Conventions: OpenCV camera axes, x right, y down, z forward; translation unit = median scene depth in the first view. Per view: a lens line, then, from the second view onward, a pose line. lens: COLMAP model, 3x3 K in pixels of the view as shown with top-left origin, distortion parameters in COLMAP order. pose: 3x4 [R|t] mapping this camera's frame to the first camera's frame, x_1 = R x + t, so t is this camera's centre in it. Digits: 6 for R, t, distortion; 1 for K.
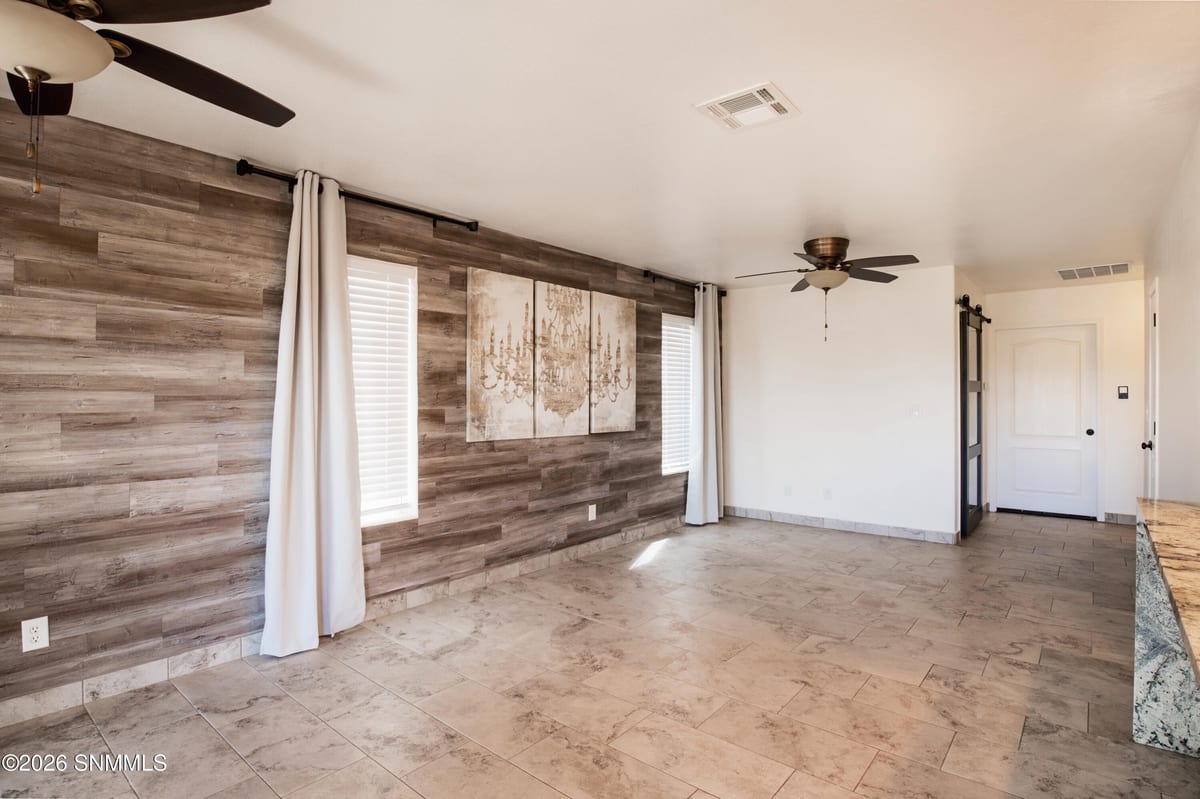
lens RADIAL K [[607.7, 0, 600.9], [0, 607.7, 390.9], [0, 0, 1]] dist [-0.029383, 0.004718]
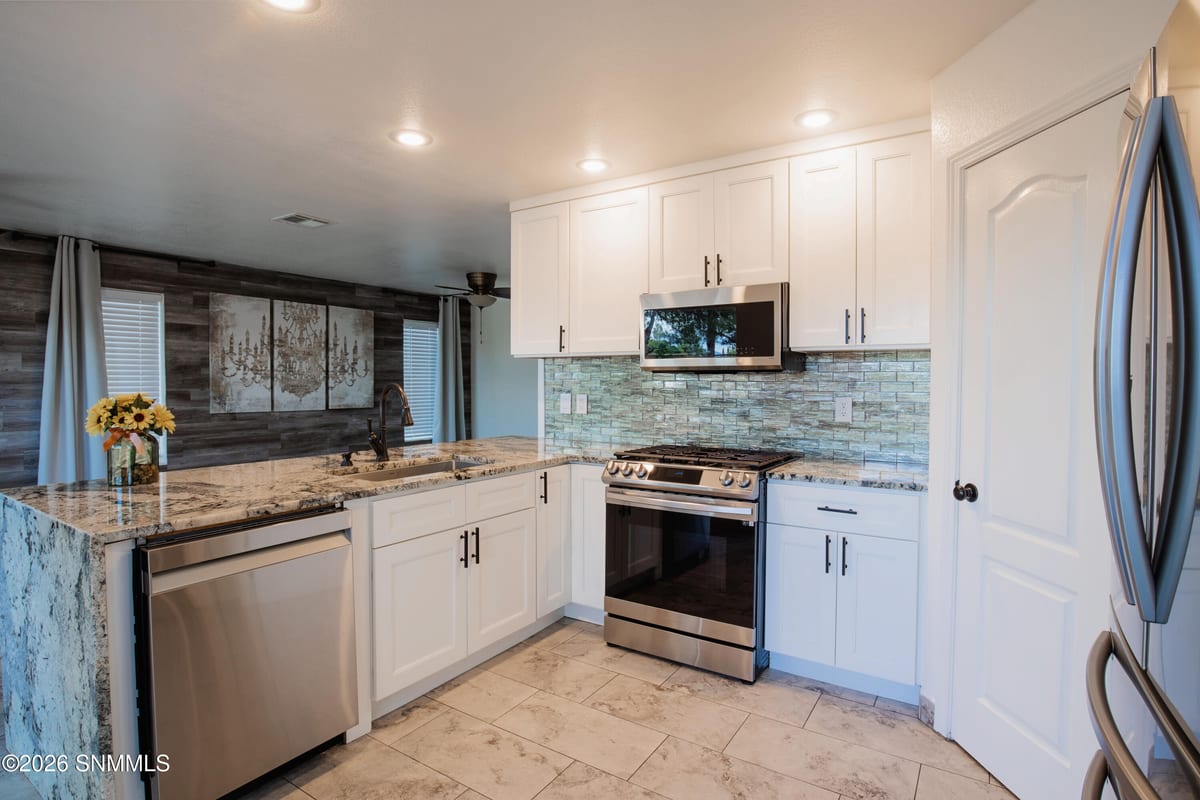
lens RADIAL K [[607.7, 0, 604.7], [0, 607.7, 394.3], [0, 0, 1]] dist [-0.029383, 0.004718]
pose [[0.993351, -0.001658, 0.115112, 0.539513], [-0.001540, 0.999615, 0.027688, -0.002521], [-0.115113, -0.027682, 0.992967, -0.519344]]
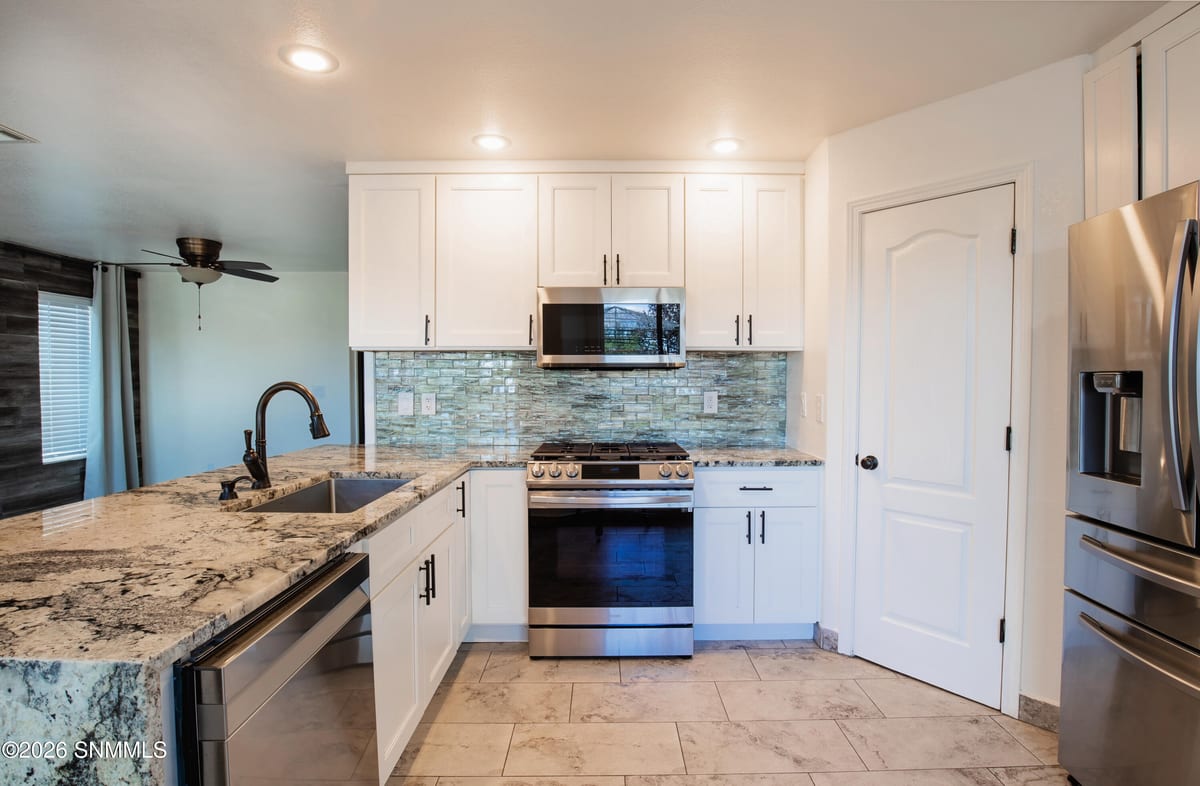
lens RADIAL K [[606.5, 0, 606.2], [0, 606.5, 393.0], [0, 0, 1]] dist [-0.029178, 0.004533]
pose [[0.764407, -0.018628, 0.644465, 0.249961], [-0.002225, 0.999500, 0.031529, -0.003165], [-0.644731, -0.025534, 0.763983, -0.368582]]
